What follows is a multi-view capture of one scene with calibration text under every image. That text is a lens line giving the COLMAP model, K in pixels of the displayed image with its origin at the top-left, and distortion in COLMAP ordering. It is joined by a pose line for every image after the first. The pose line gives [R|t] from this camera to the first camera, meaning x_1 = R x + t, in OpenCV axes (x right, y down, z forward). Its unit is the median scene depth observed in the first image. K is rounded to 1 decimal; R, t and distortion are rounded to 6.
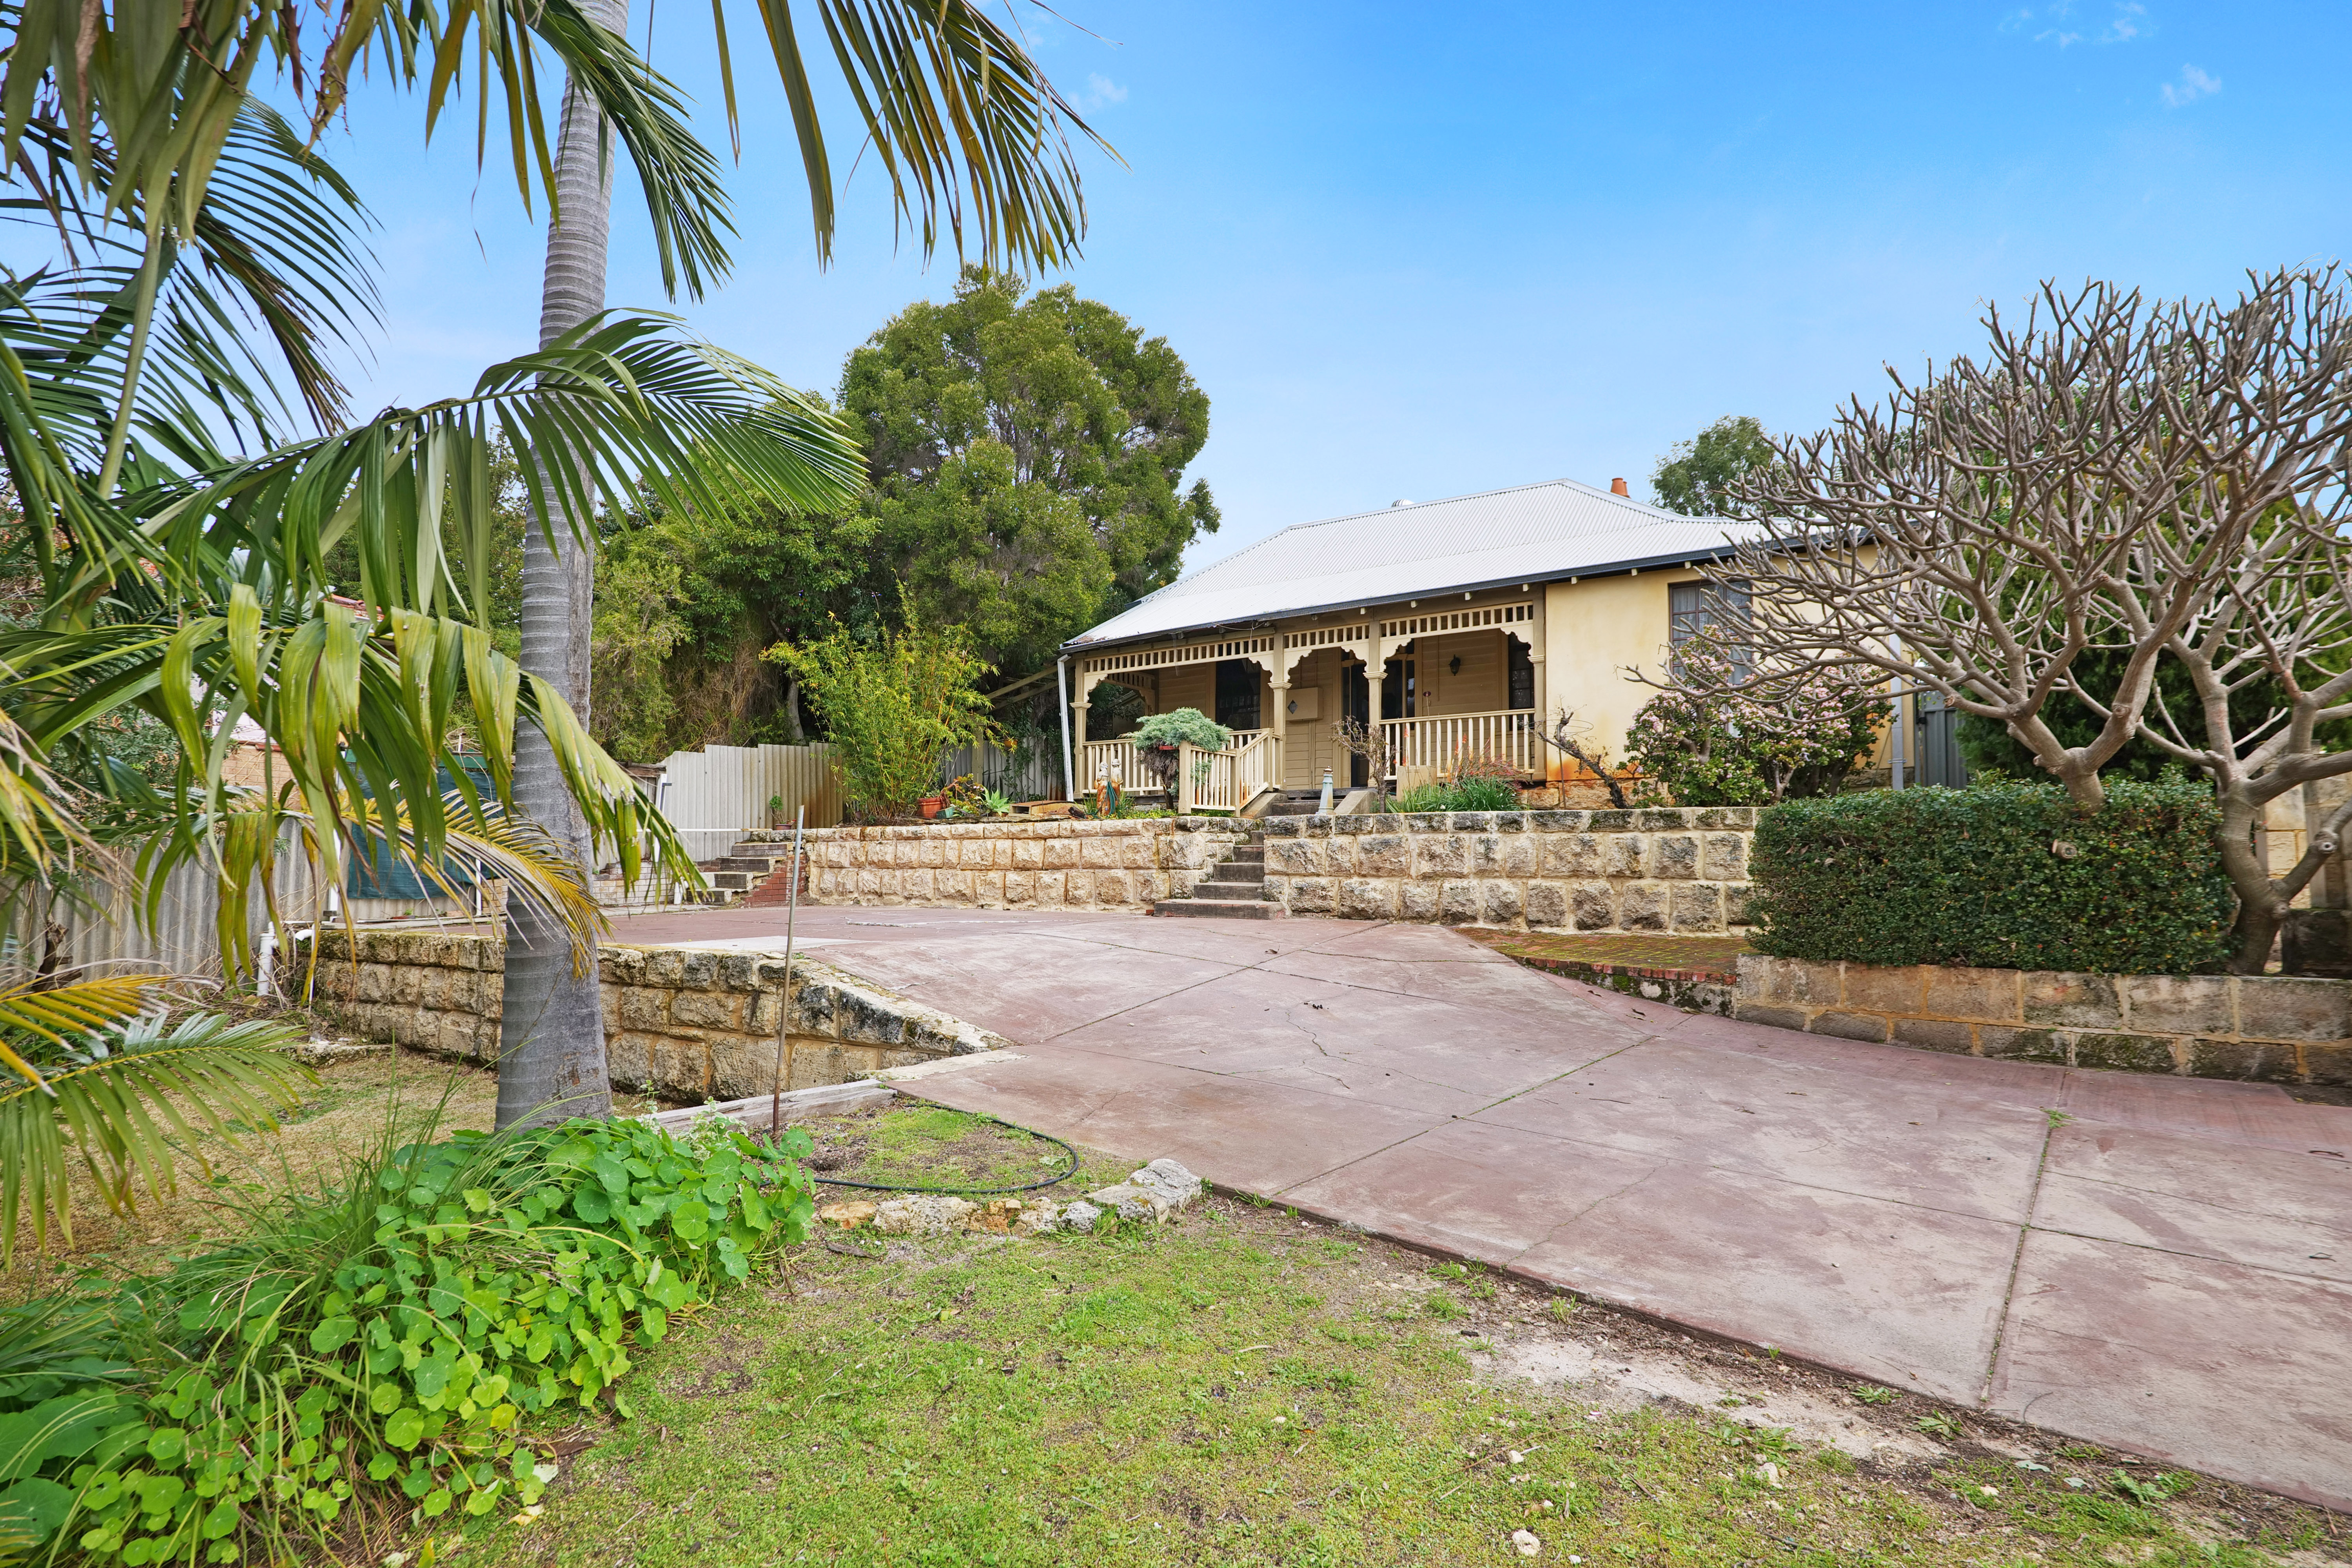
lens RADIAL K [[1103.9, 0, 1173.5], [0, 1103.9, 839.2], [0, 0, 1]] dist [-0.025388, -0.000253]
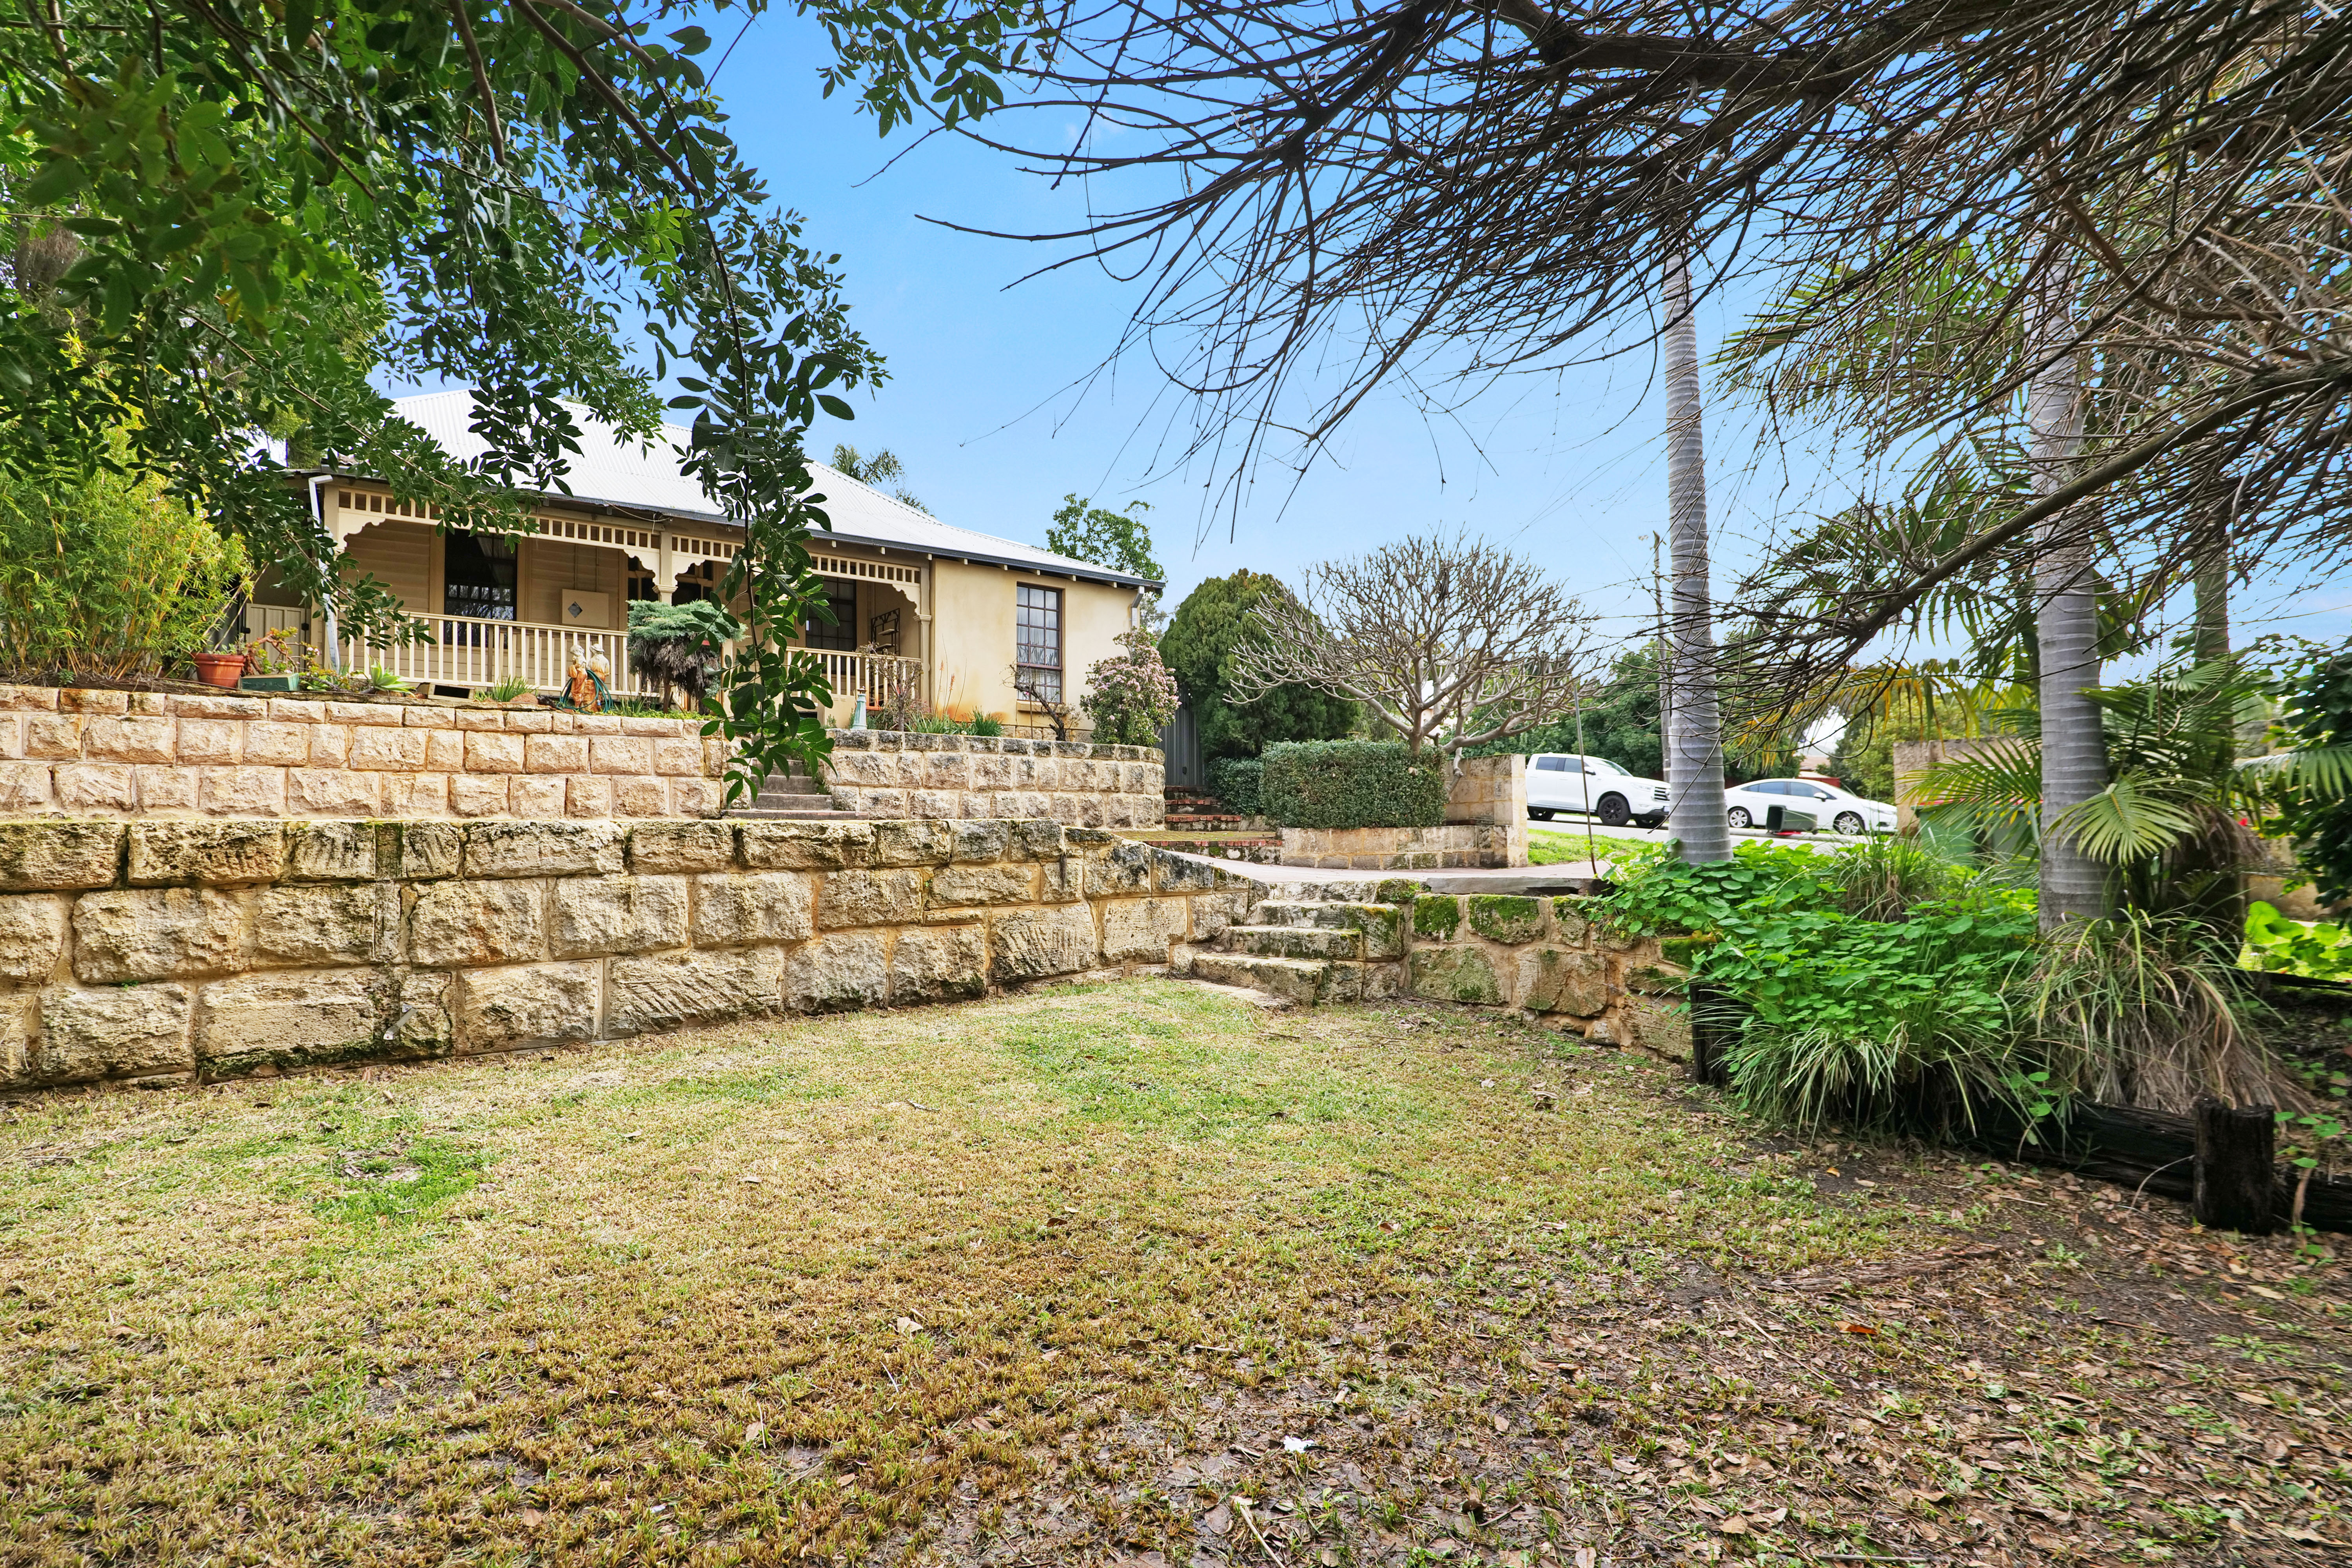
lens RADIAL K [[1103.9, 0, 1173.5], [0, 1103.9, 839.2], [0, 0, 1]] dist [-0.025388, -0.000253]
pose [[0.345826, -0.003963, 0.938290, -0.843694], [-0.012105, 0.999889, 0.008684, 0.076761], [-0.938221, -0.014361, 0.345740, 0.388242]]
